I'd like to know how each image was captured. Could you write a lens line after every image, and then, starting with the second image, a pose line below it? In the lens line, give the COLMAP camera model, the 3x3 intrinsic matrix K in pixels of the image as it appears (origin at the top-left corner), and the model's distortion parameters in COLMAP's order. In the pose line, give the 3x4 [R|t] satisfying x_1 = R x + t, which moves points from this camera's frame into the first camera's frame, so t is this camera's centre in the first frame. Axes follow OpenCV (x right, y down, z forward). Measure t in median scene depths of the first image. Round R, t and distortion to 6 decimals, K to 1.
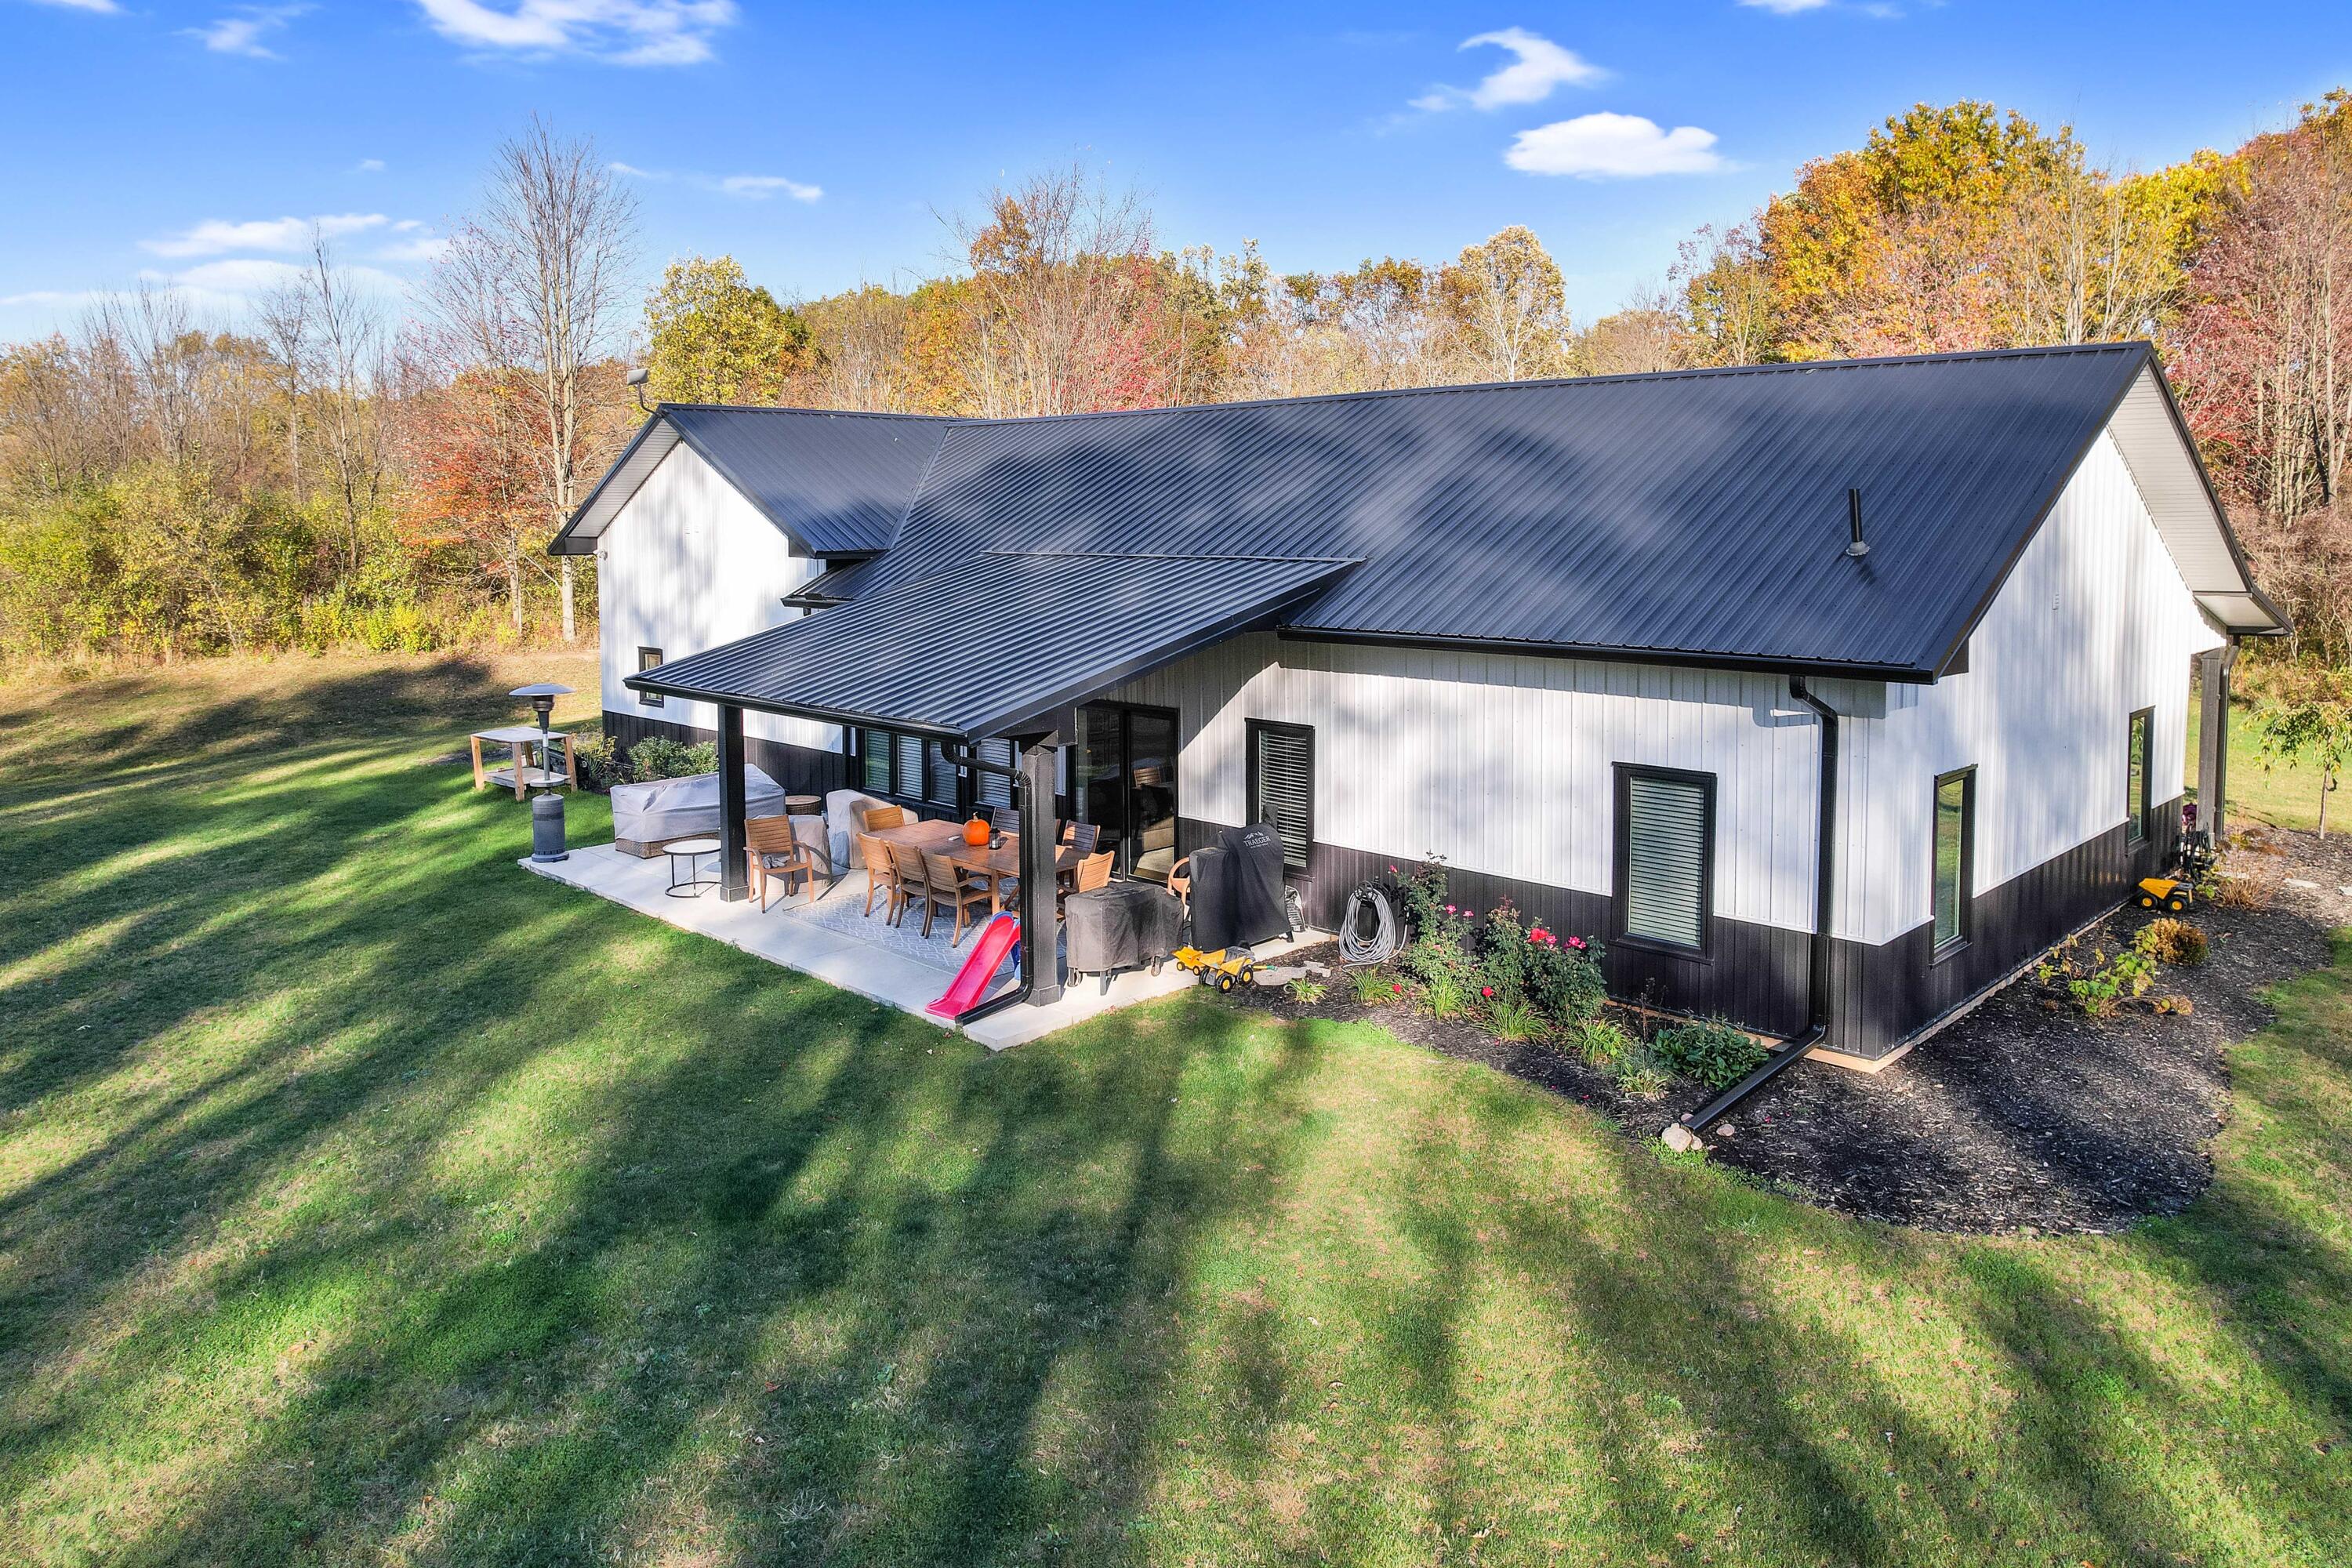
lens RADIAL K [[1625.3, 0, 1216.3], [0, 1625.3, 693.7], [0, 0, 1]] dist [-0.069017, 0.058144]
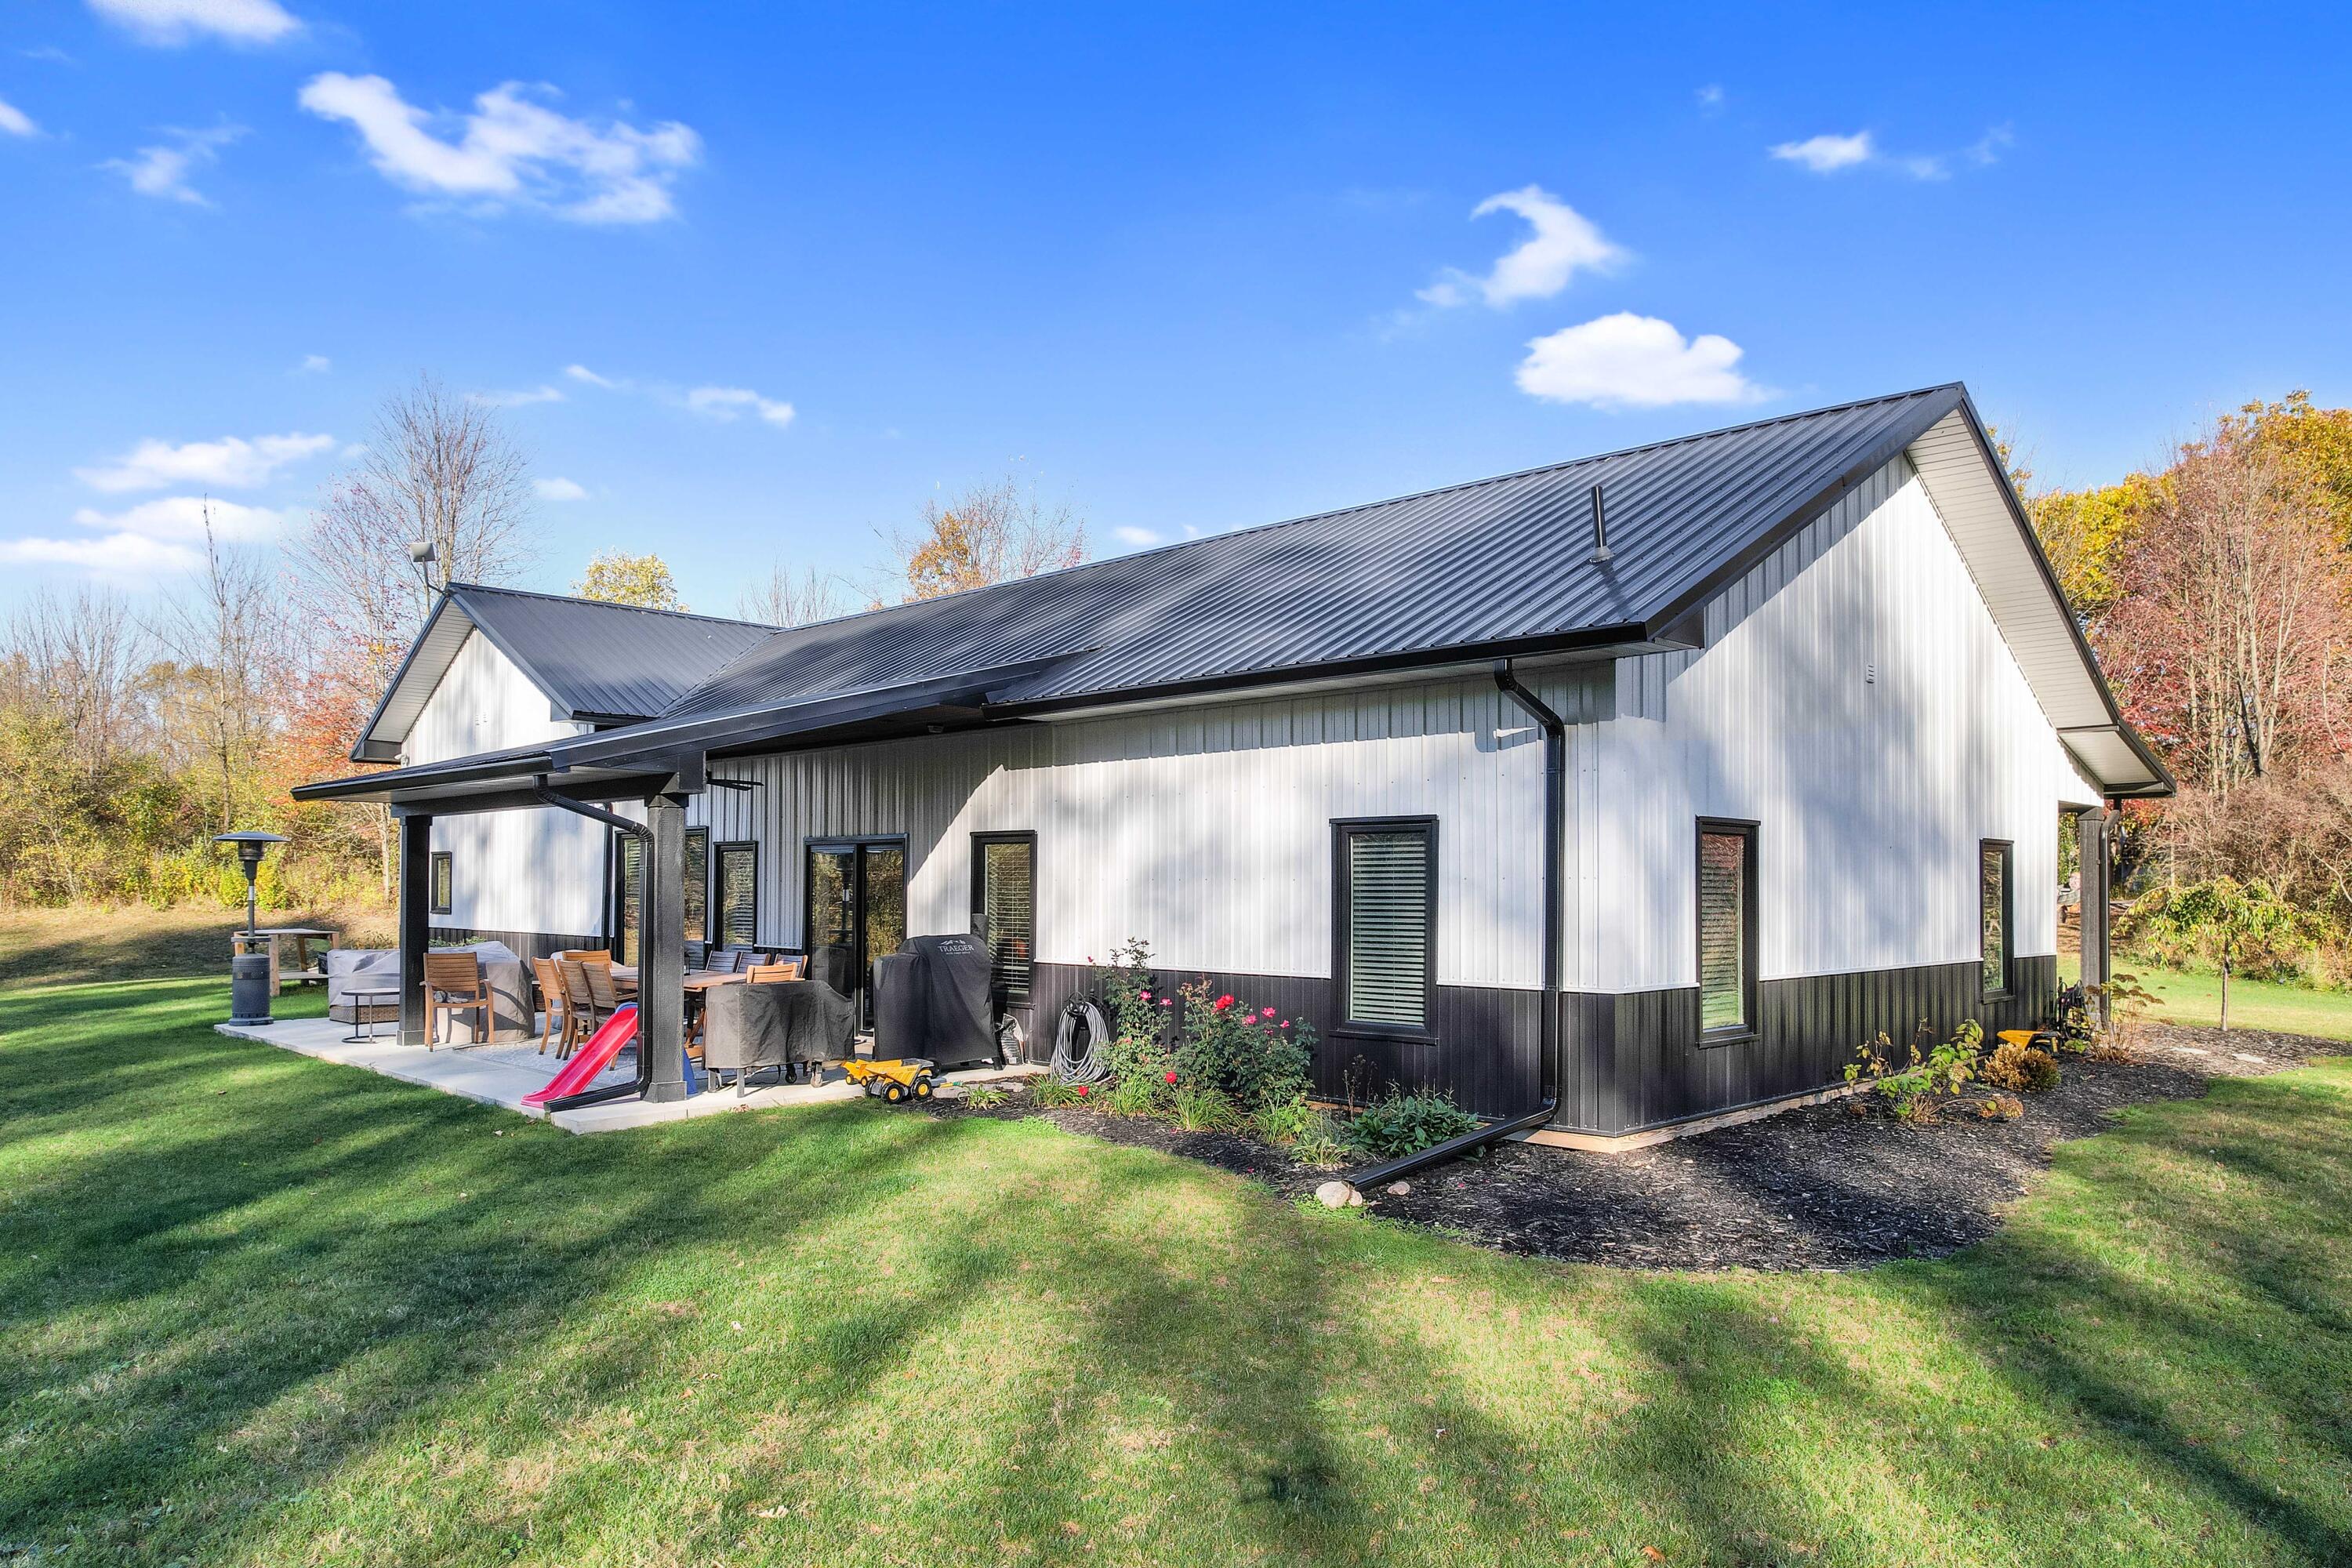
lens RADIAL K [[1622.9, 0, 1176.3], [0, 1622.9, 882.6], [0, 0, 1]] dist [-0.091578, 0.100229]
pose [[0.999927, 0.006429, -0.010213, 0.173562], [-0.007465, 0.994454, -0.104904, 0.166987], [0.009482, 0.104973, 0.994430, 0.151951]]
